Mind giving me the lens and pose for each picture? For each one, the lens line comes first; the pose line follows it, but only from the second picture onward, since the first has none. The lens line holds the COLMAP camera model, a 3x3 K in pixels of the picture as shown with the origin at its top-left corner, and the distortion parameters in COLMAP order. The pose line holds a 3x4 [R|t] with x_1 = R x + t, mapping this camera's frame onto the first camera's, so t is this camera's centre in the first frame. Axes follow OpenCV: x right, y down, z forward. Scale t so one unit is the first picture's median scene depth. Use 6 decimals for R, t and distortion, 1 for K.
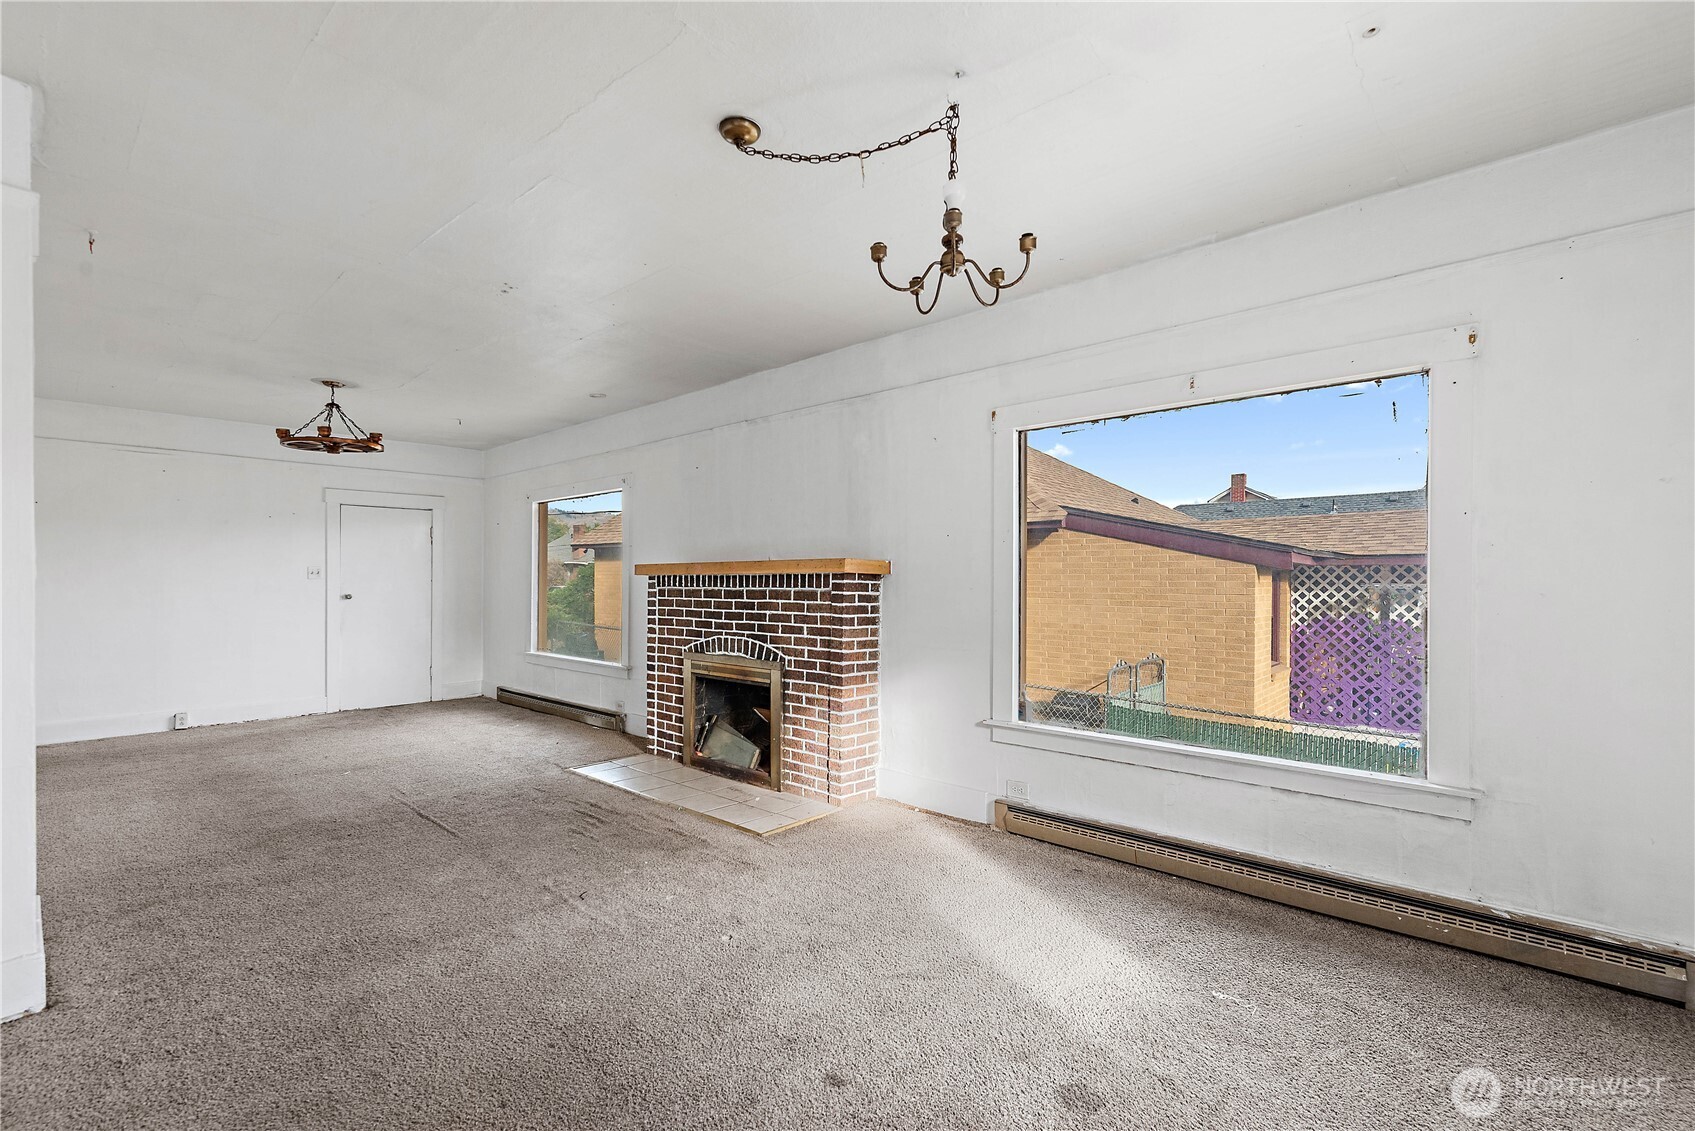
lens RADIAL K [[766.5, 0, 851.0], [0, 766.5, 605.8], [0, 0, 1]] dist [0.000511, -0.000054]
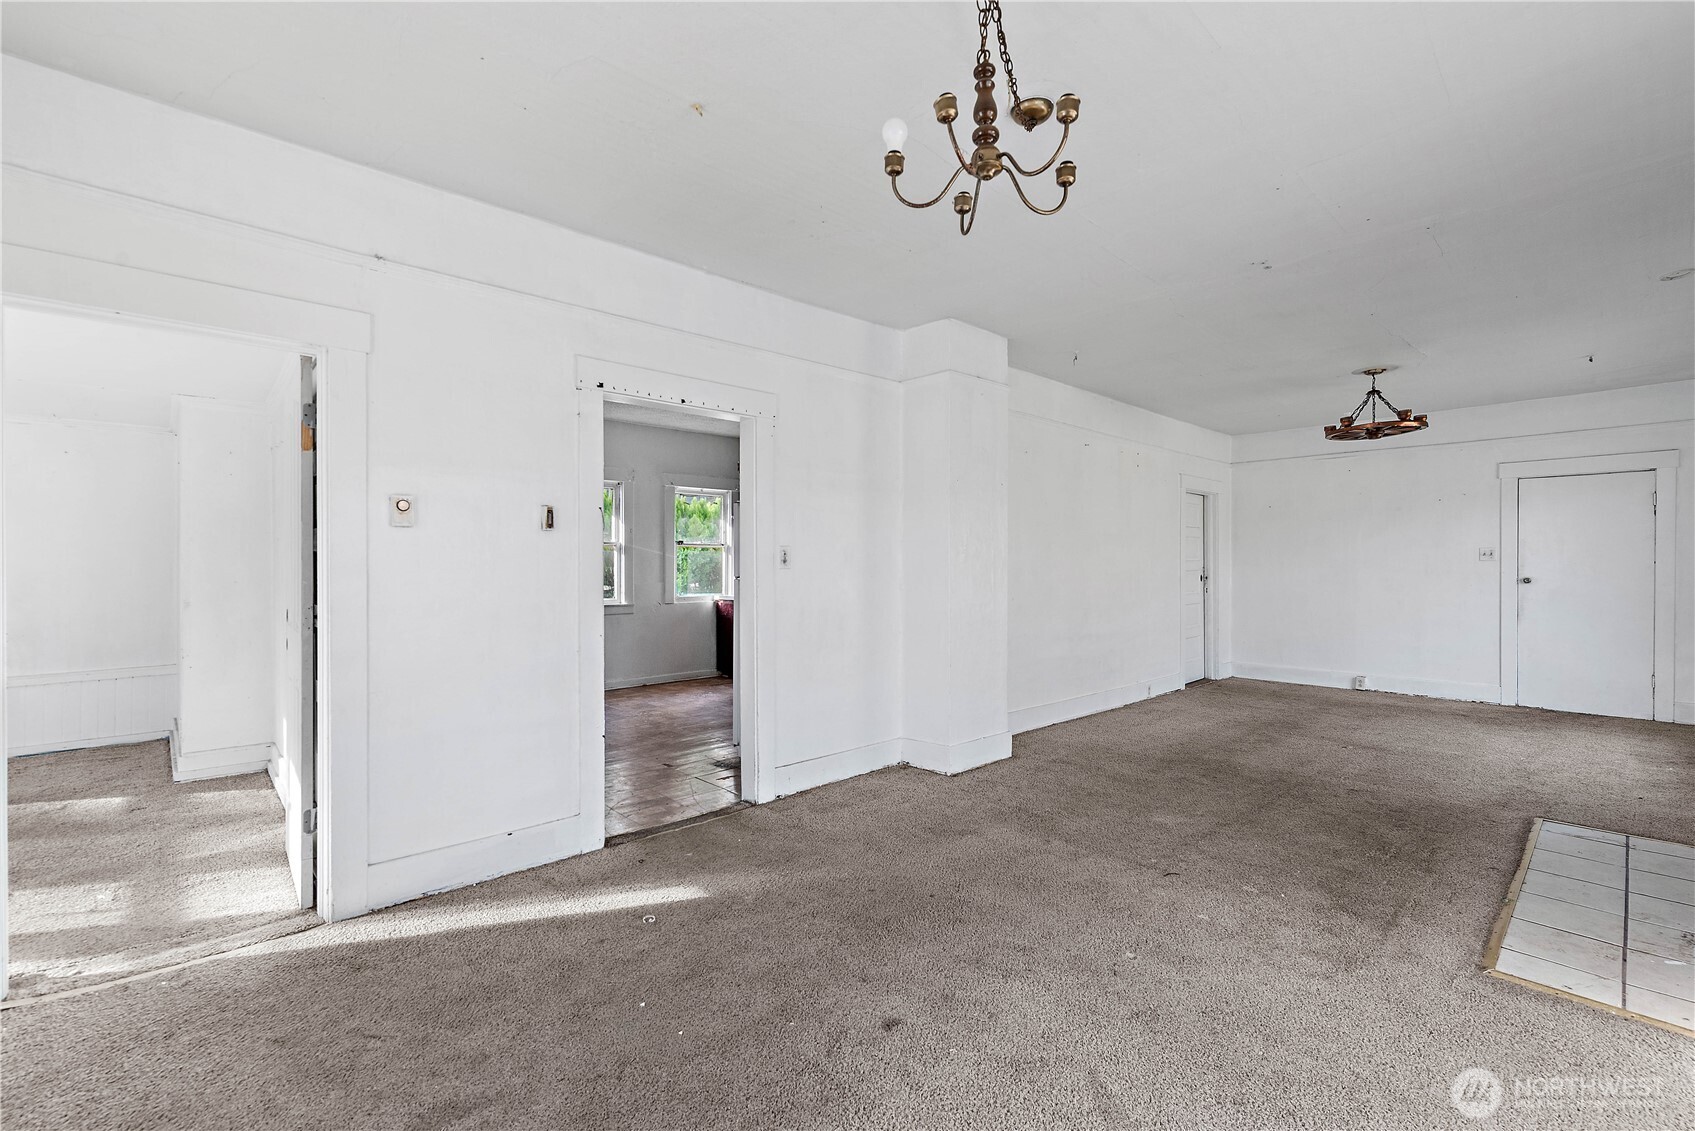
lens RADIAL K [[745.3, 0, 847.1], [0, 745.3, 579.6], [0, 0, 1]] dist [0.001308, 0.000003]
pose [[-0.093889, 0.022004, -0.995340, 0.401262], [-0.034157, 0.999096, 0.025309, -0.010753], [0.994997, 0.036374, -0.093052, 0.402732]]
